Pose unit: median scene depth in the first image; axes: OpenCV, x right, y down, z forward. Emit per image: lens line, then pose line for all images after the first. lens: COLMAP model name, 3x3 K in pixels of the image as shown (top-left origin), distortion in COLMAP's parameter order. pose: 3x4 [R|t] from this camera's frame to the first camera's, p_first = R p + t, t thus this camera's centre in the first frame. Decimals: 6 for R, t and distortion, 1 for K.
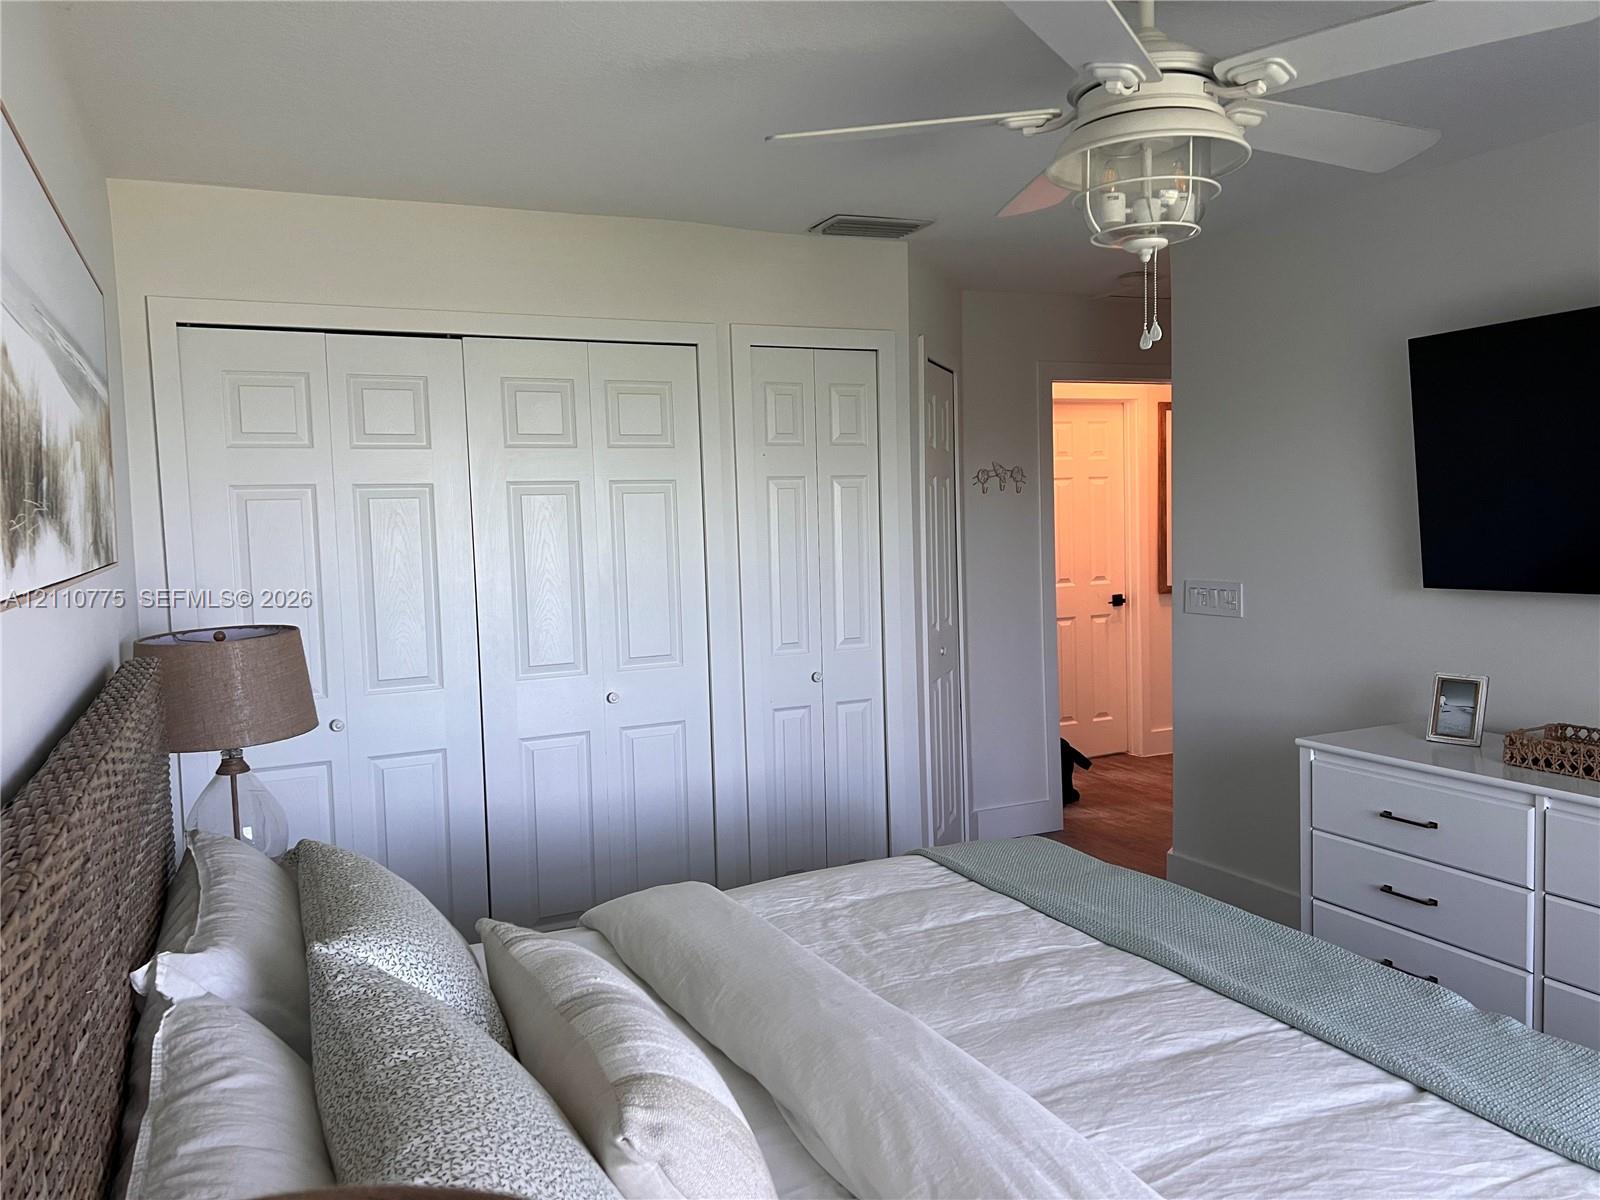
lens RADIAL K [[1189.0, 0, 800.0], [0, 1189.0, 600.0], [0, 0, 1]] dist [0.068294, -0.060799]
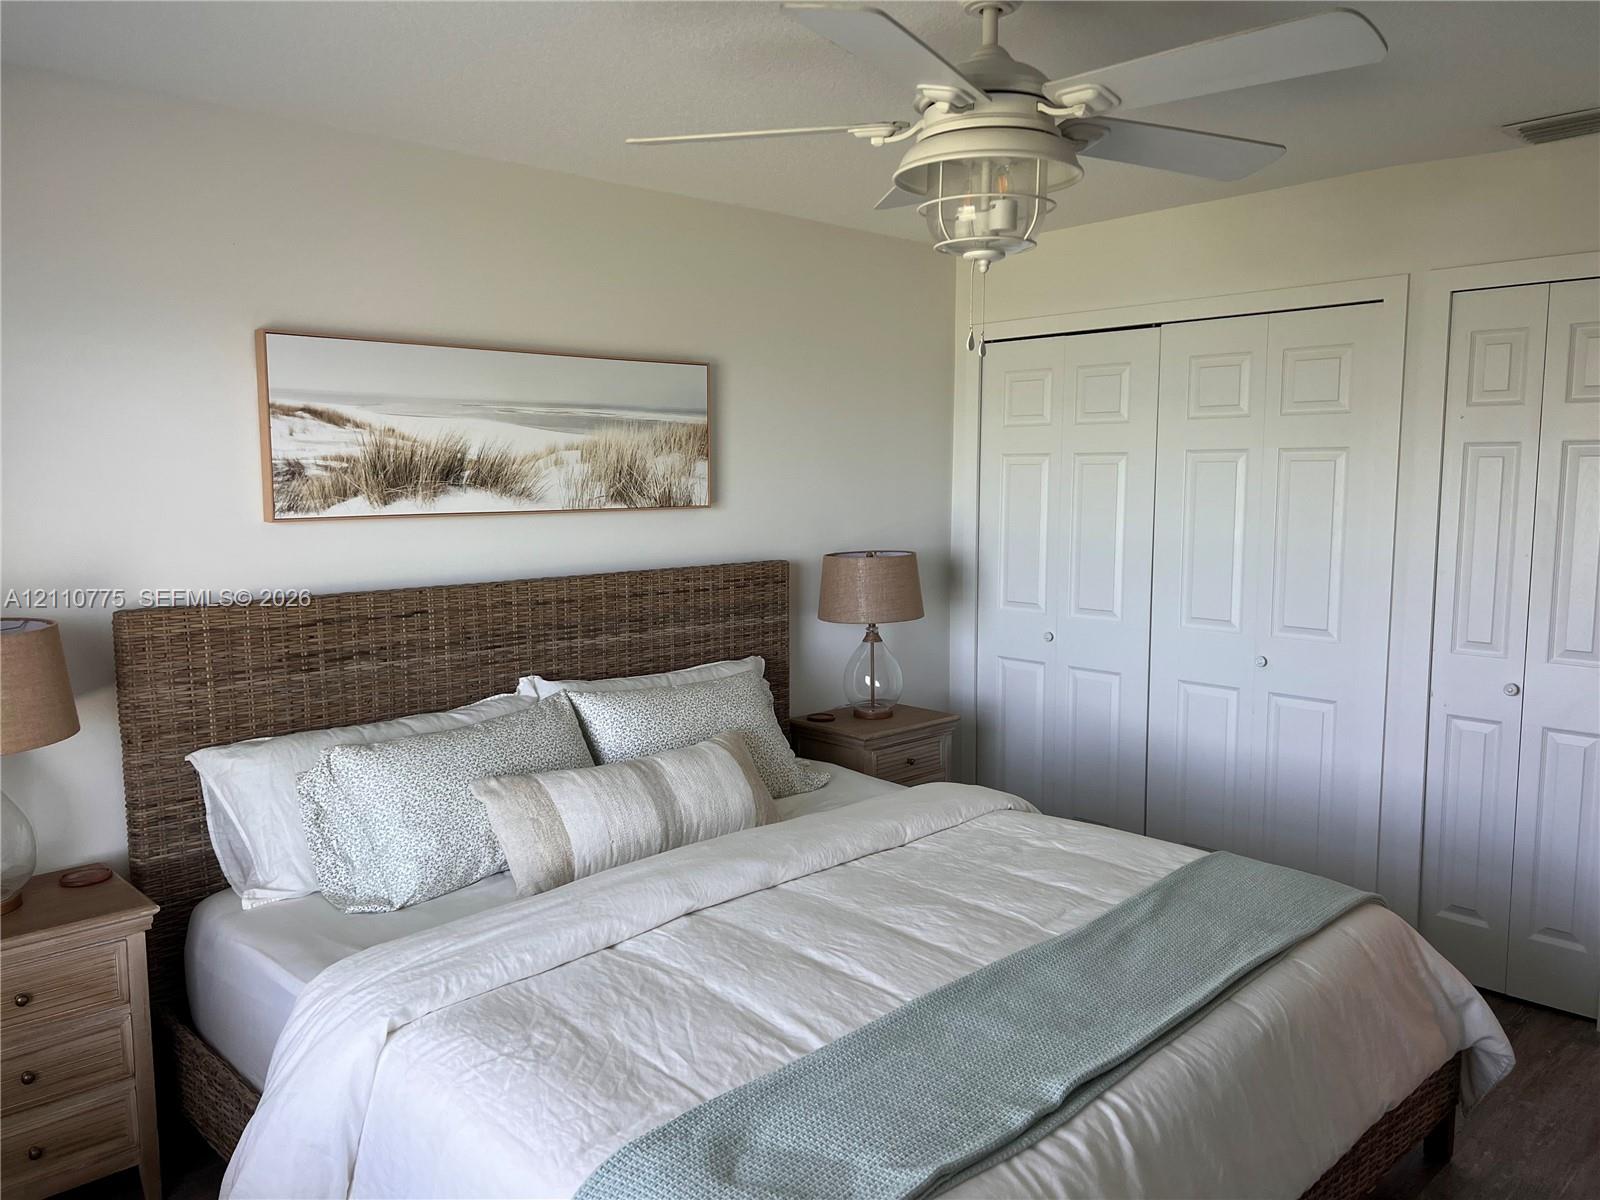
lens RADIAL K [[1189.0, 0, 800.0], [0, 1189.0, 600.0], [0, 0, 1]] dist [0.068294, -0.060799]
pose [[0.319451, 0.127917, -0.938929, 1.026689], [-0.078922, 0.990996, 0.108159, -0.077769], [0.944310, 0.039551, 0.326670, 0.434862]]
